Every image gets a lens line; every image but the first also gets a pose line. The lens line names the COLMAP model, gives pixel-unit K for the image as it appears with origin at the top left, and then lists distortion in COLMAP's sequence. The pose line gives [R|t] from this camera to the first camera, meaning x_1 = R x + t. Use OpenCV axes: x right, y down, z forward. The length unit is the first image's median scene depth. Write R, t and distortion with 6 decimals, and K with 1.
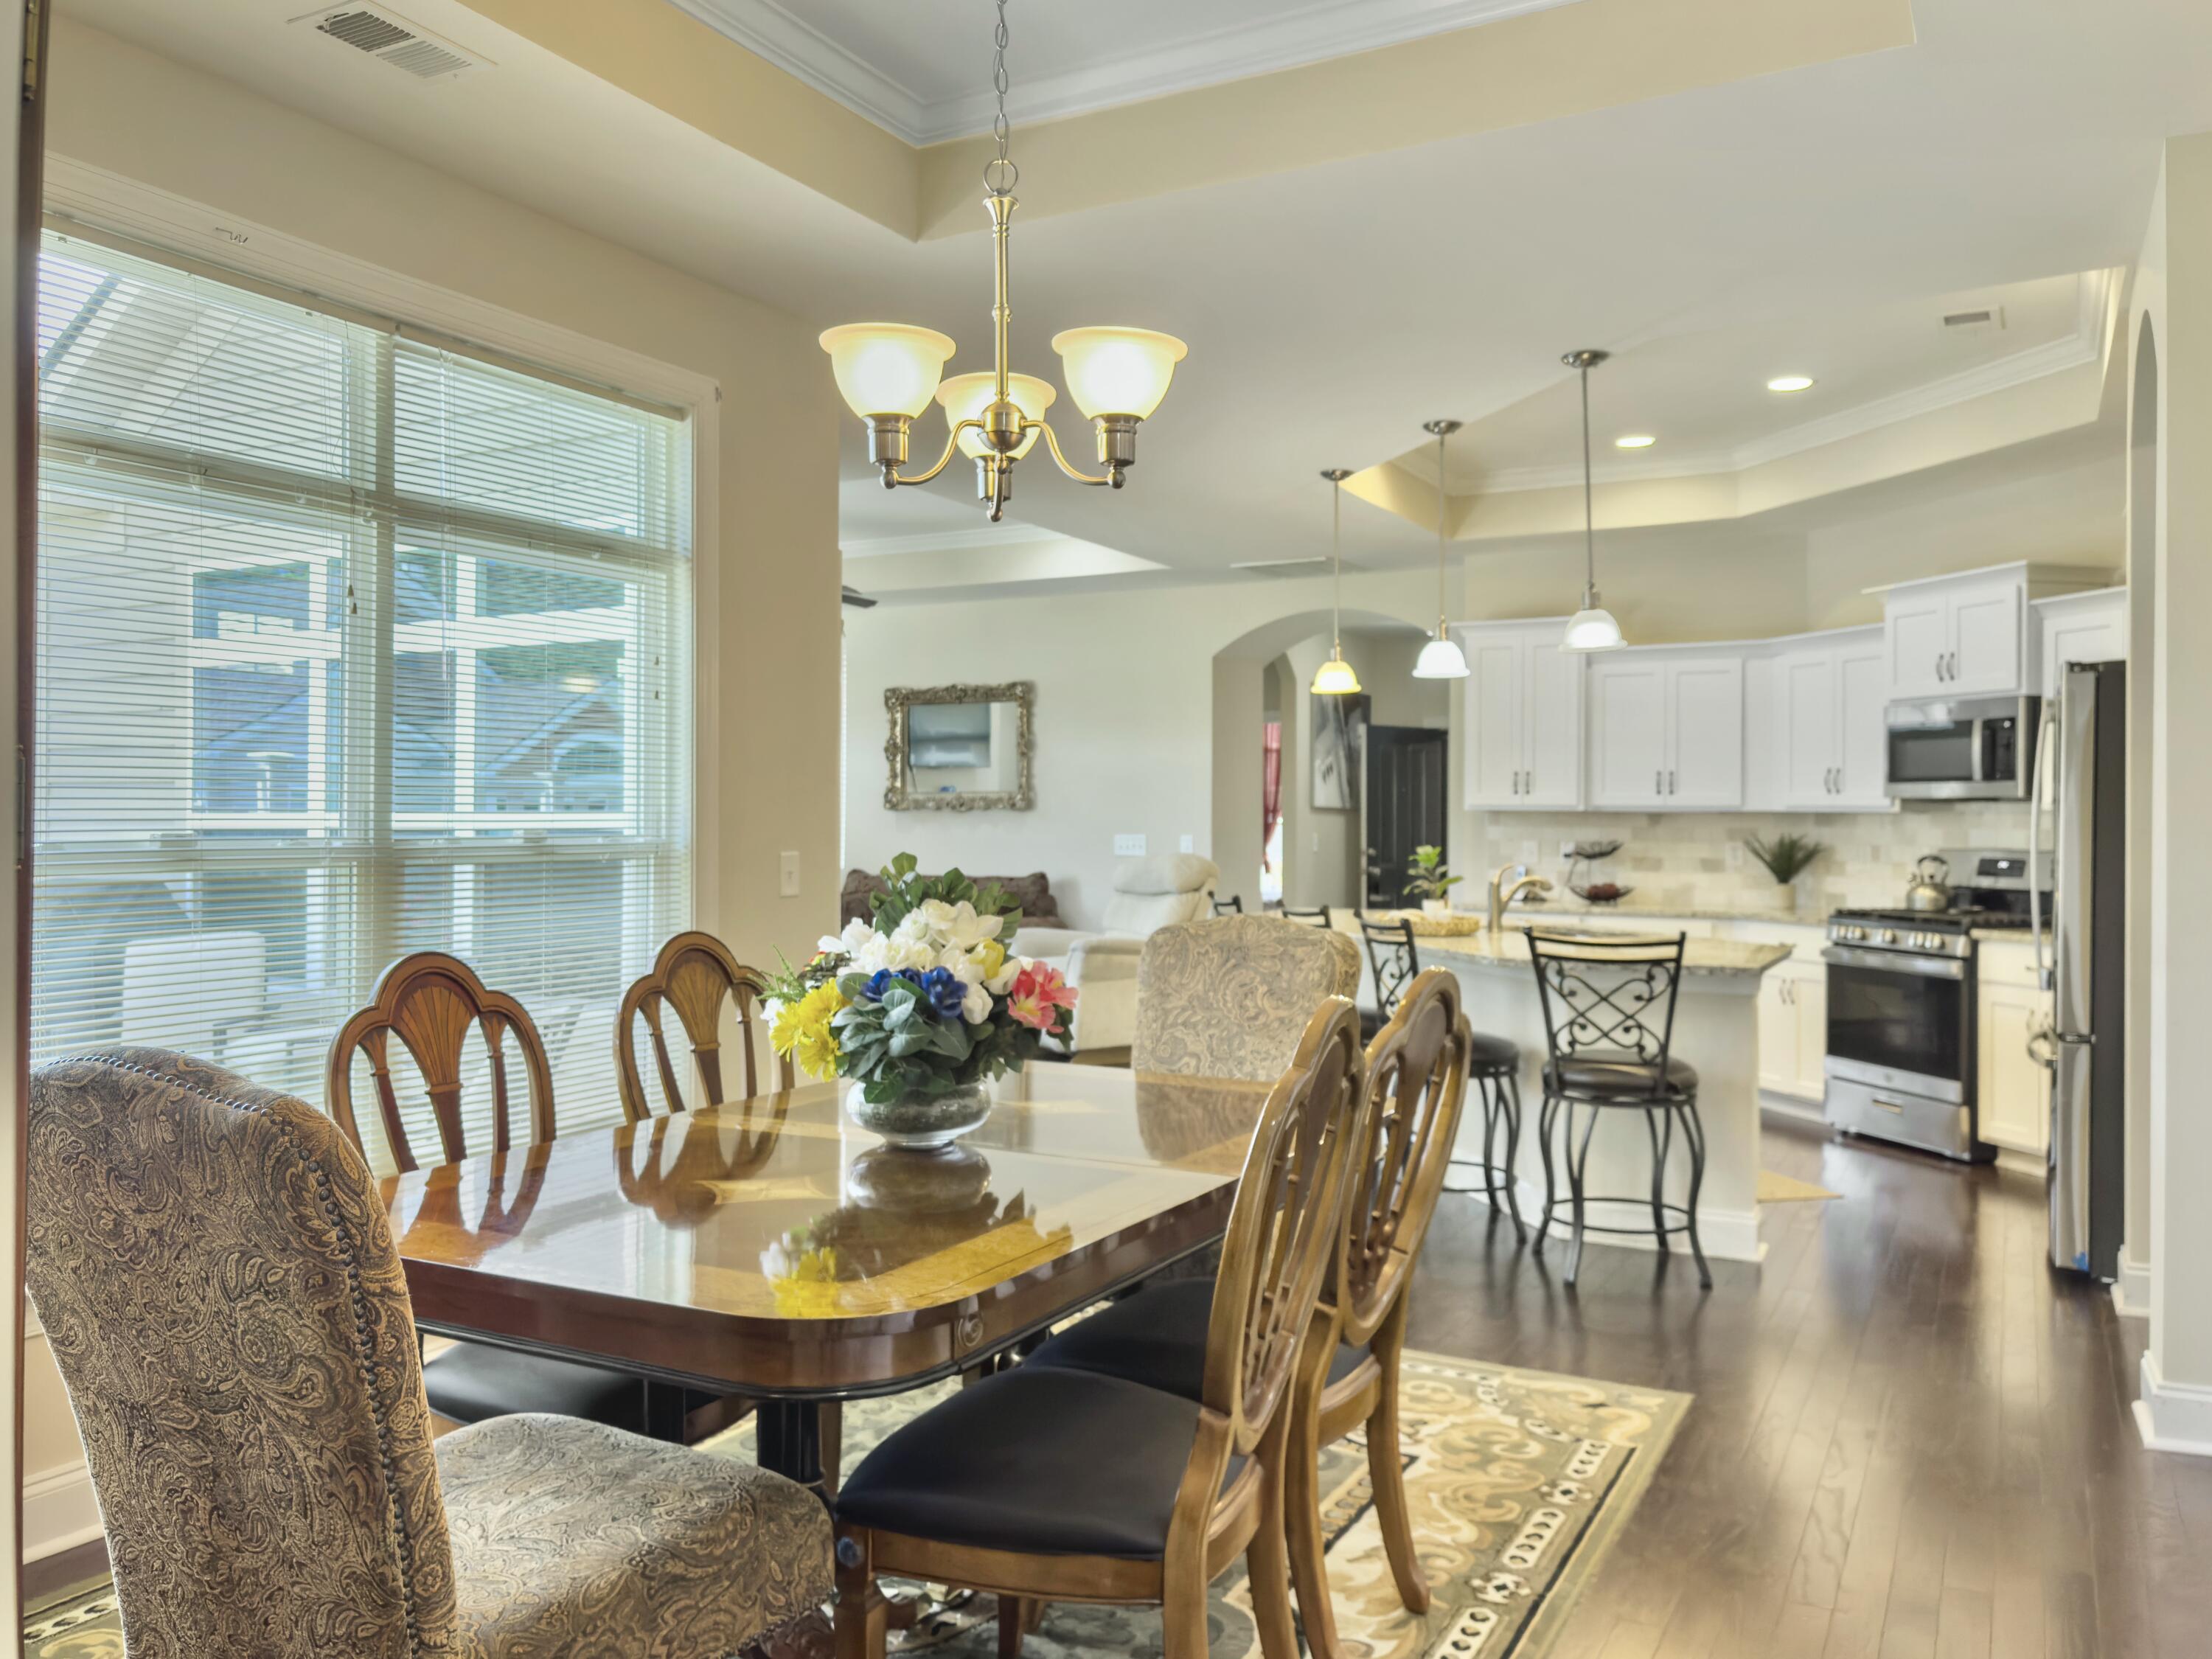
lens RADIAL K [[1705.5, 0, 1086.9], [0, 1705.5, 817.0], [0, 0, 1]] dist [0.011826, 0.014325]
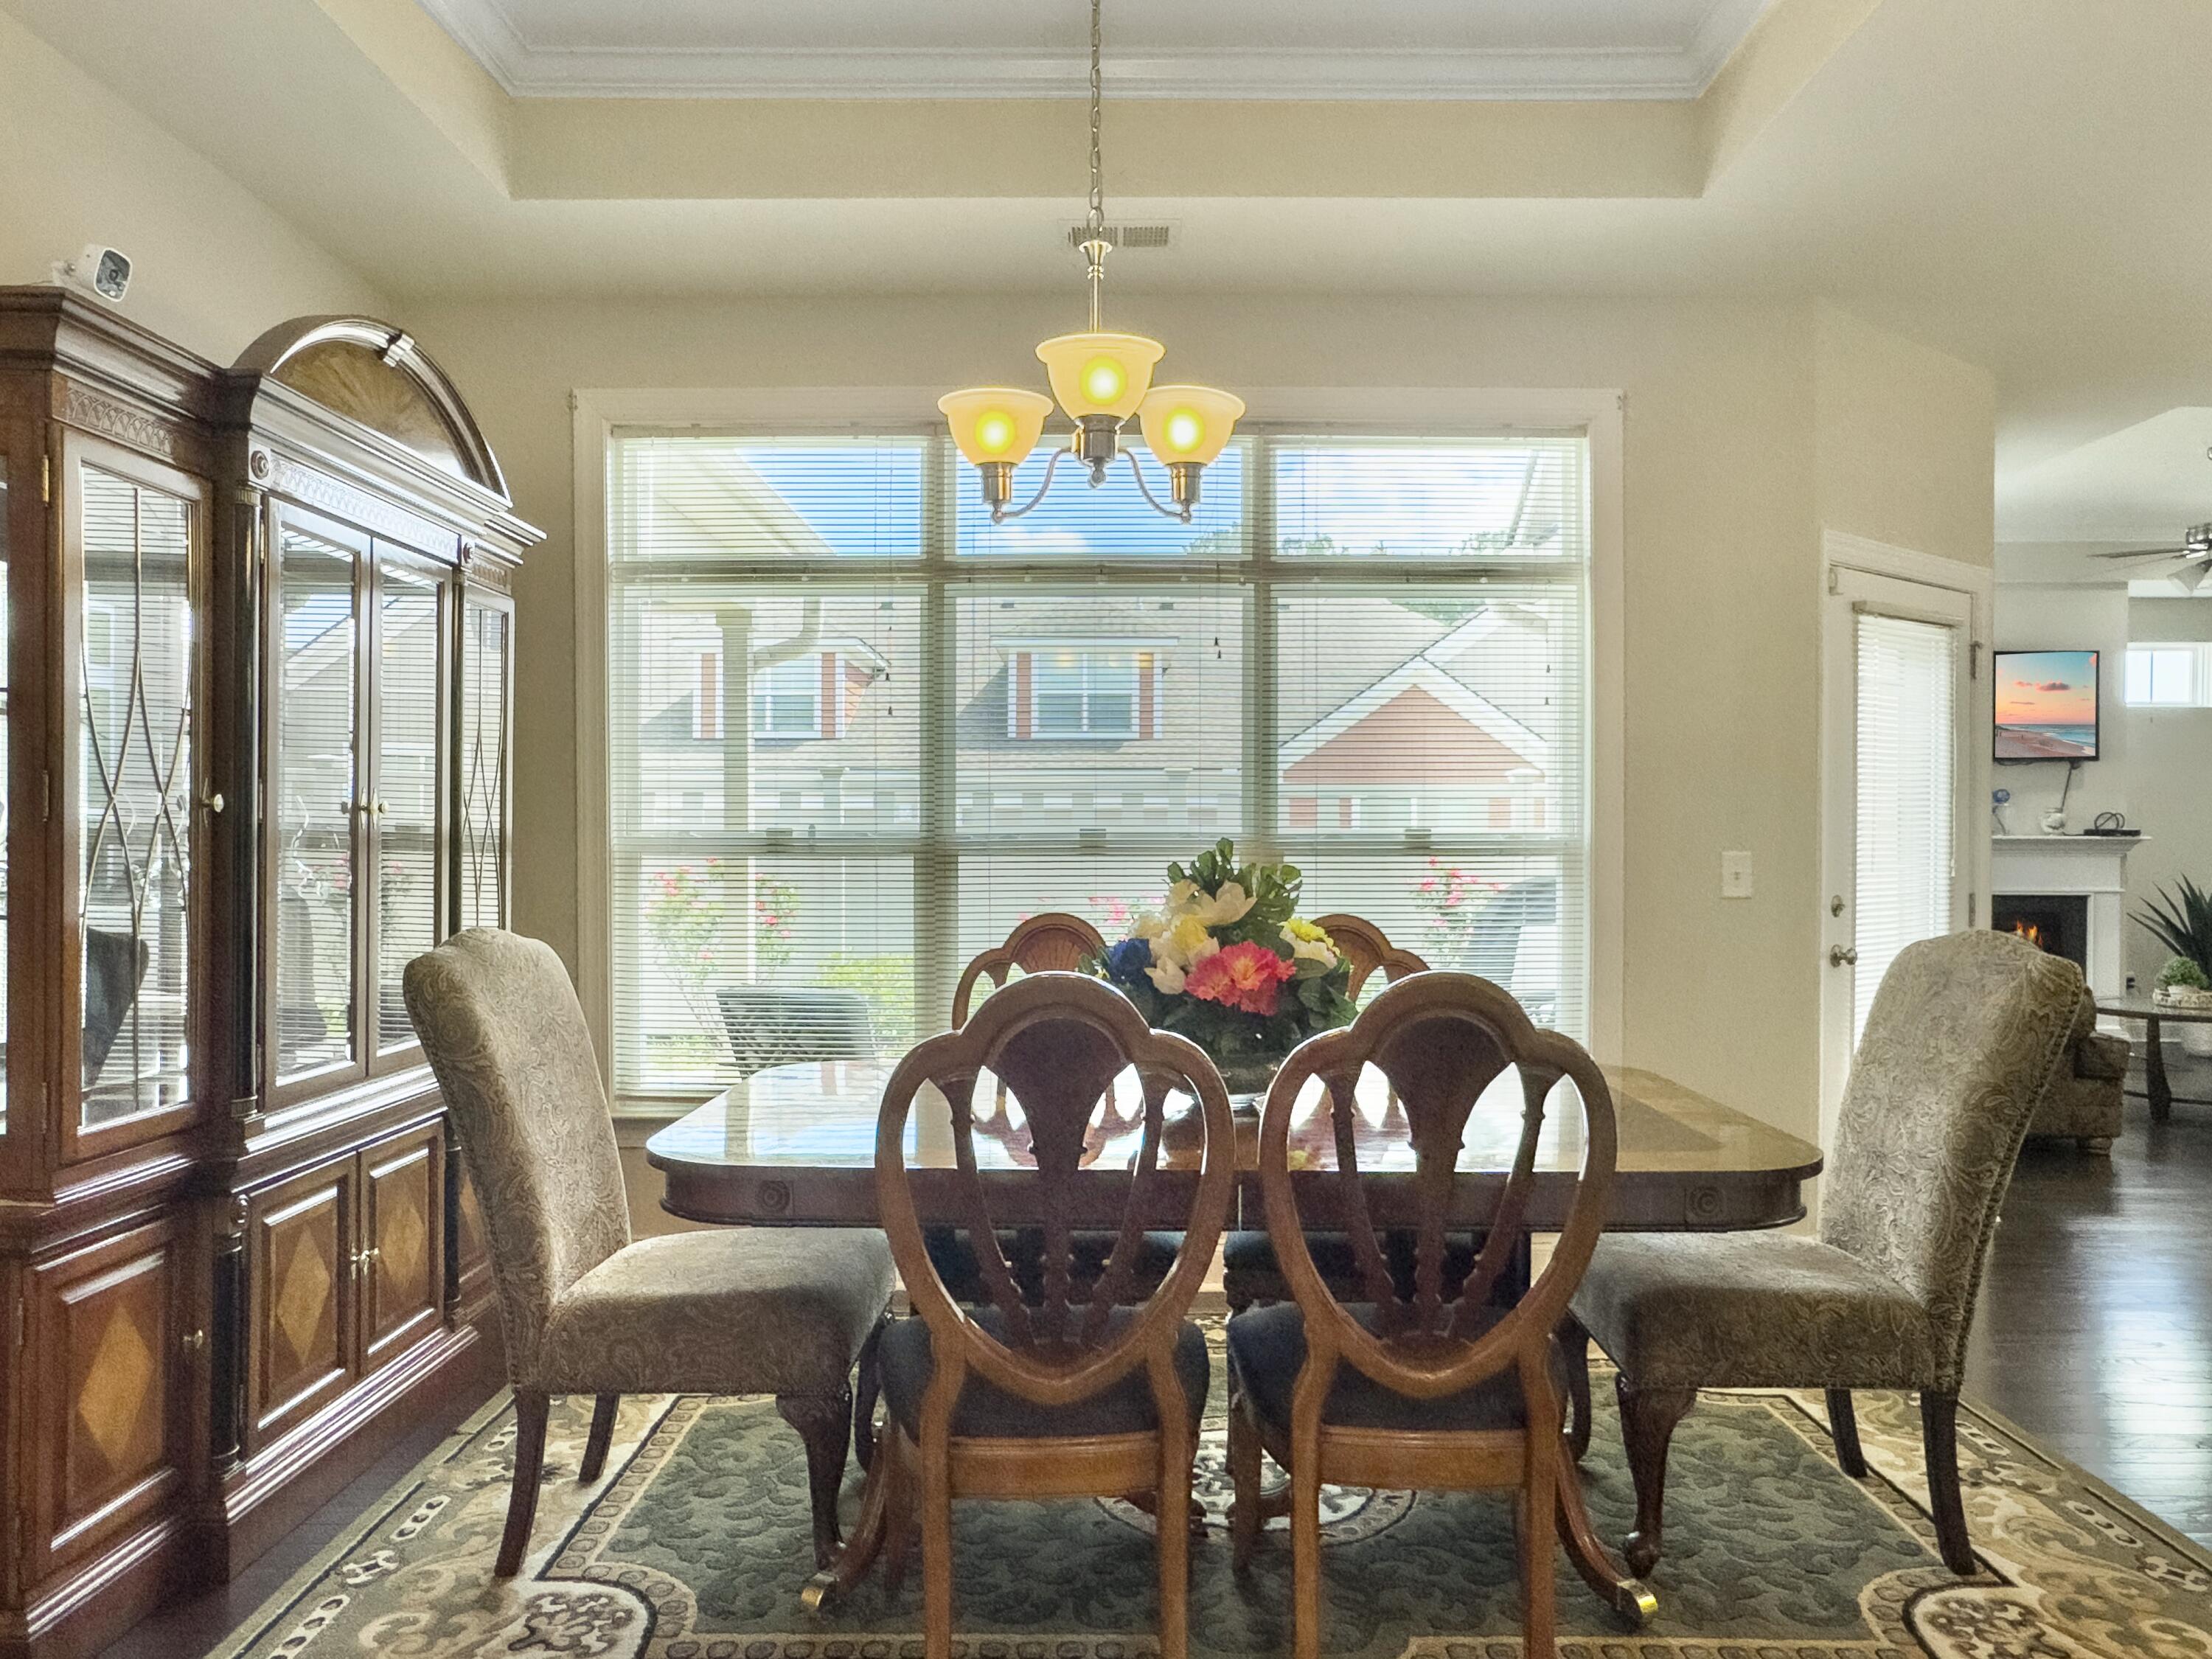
lens RADIAL K [[1552.3, 0, 1092.5], [0, 1552.3, 835.6], [0, 0, 1]] dist [-0.019607, 0.011486]
pose [[0.469249, -0.005428, -0.883049, 0.264011], [0.002383, 0.999985, -0.004880, 0.009898], [0.883063, 0.000185, 0.469255, 0.163298]]
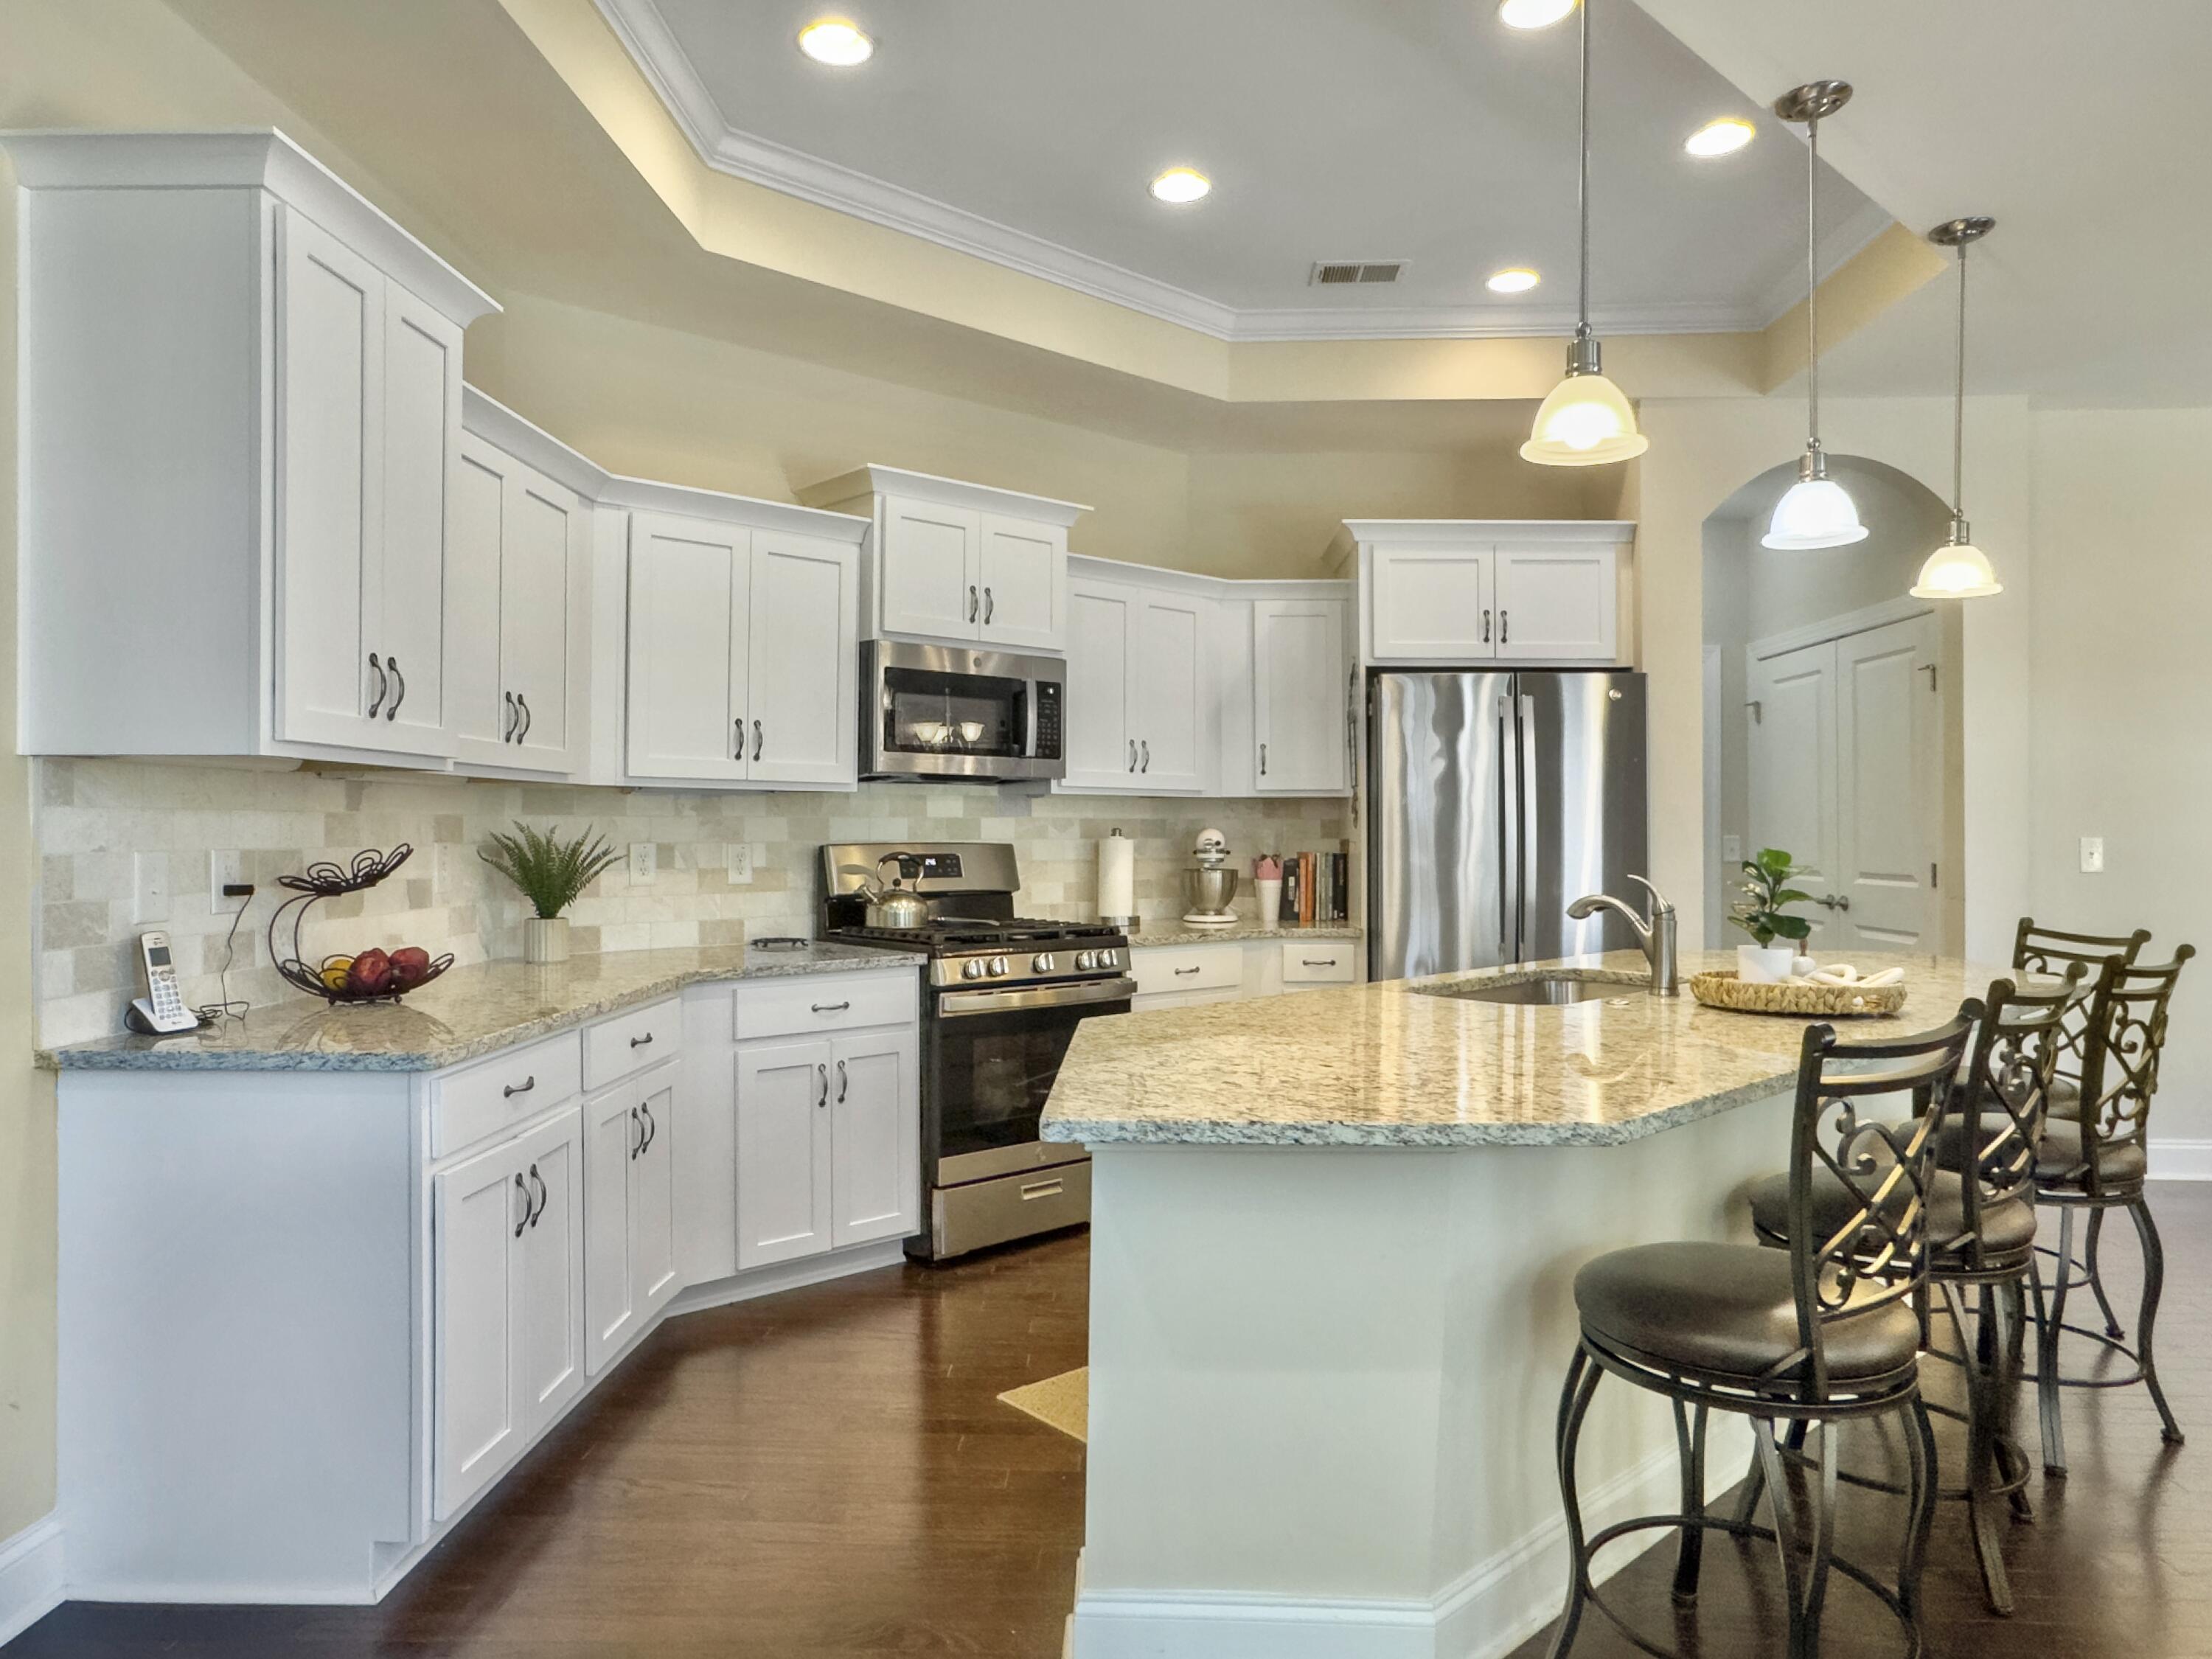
lens RADIAL K [[1399.2, 0, 1097.8], [0, 1399.2, 821.9], [0, 0, 1]] dist [-0.062271, 0.036874]
pose [[-0.445088, -0.000631, 0.895487, -0.070524], [-0.003261, 0.999994, -0.000917, 0.008491], [-0.895481, -0.003328, -0.445088, 1.074831]]
